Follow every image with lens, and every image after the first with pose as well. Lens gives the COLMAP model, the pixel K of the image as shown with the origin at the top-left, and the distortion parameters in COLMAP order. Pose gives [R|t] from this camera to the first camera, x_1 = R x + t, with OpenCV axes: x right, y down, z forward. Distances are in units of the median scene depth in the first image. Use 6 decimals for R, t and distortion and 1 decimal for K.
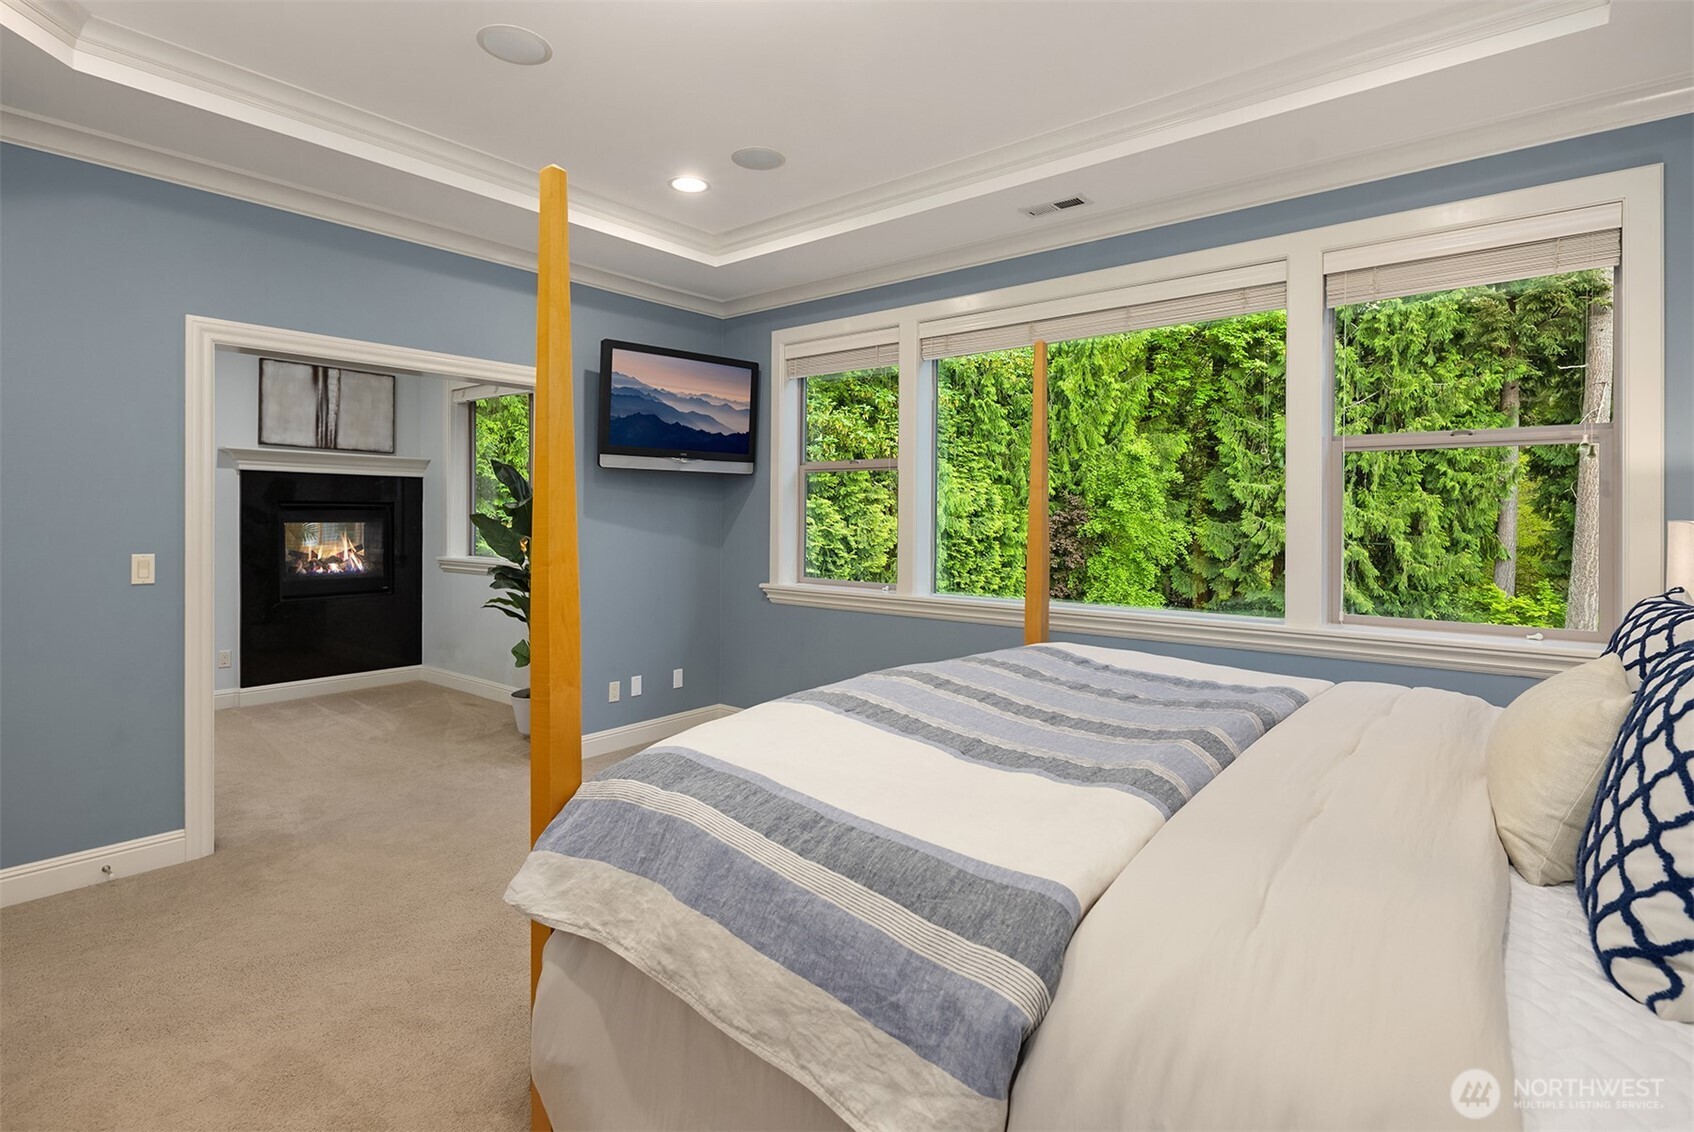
lens RADIAL K [[836.8, 0, 847.0], [0, 836.8, 566.0], [0, 0, 1]] dist [0.002801, 0.000577]
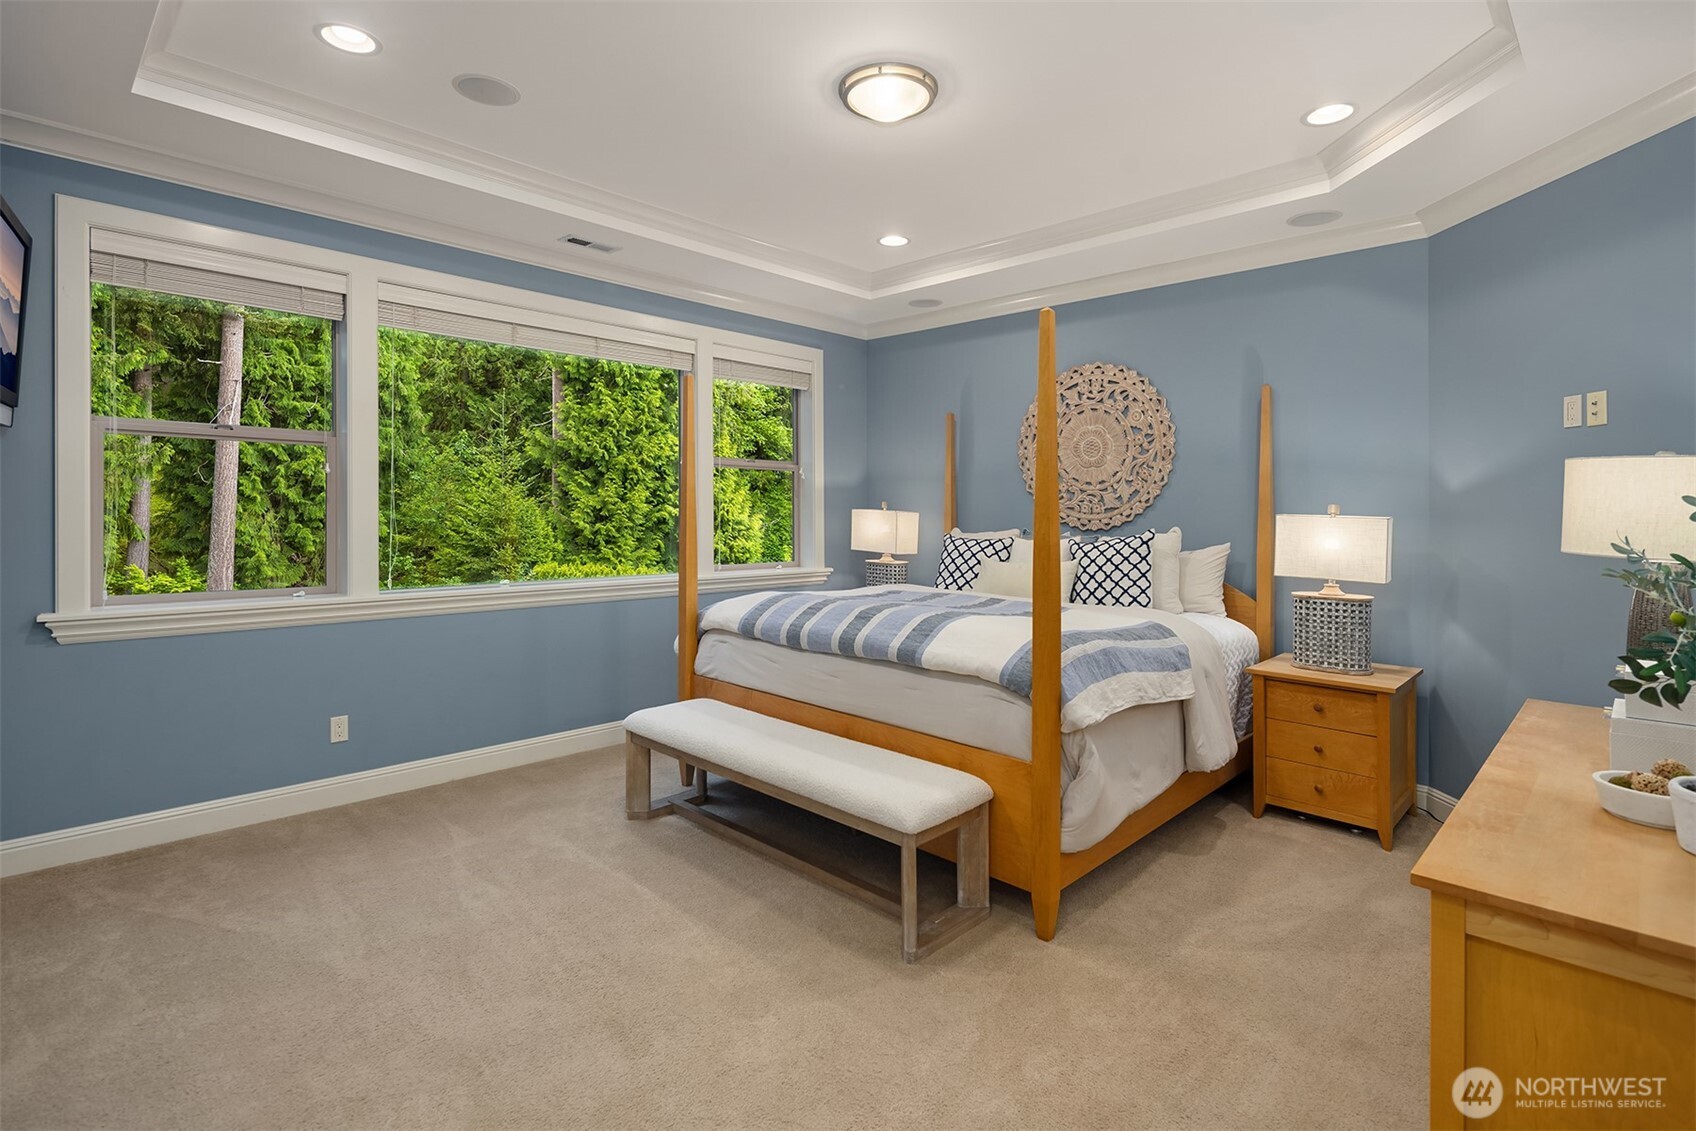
lens RADIAL K [[822.1, 0, 845.0], [0, 822.1, 514.1], [0, 0, 1]] dist [-0.000957, -0.000308]
pose [[0.096150, -0.012313, 0.995291, -1.228764], [0.048497, 0.998794, 0.007671, -0.052617], [-0.994185, 0.047531, 0.096631, 0.750350]]
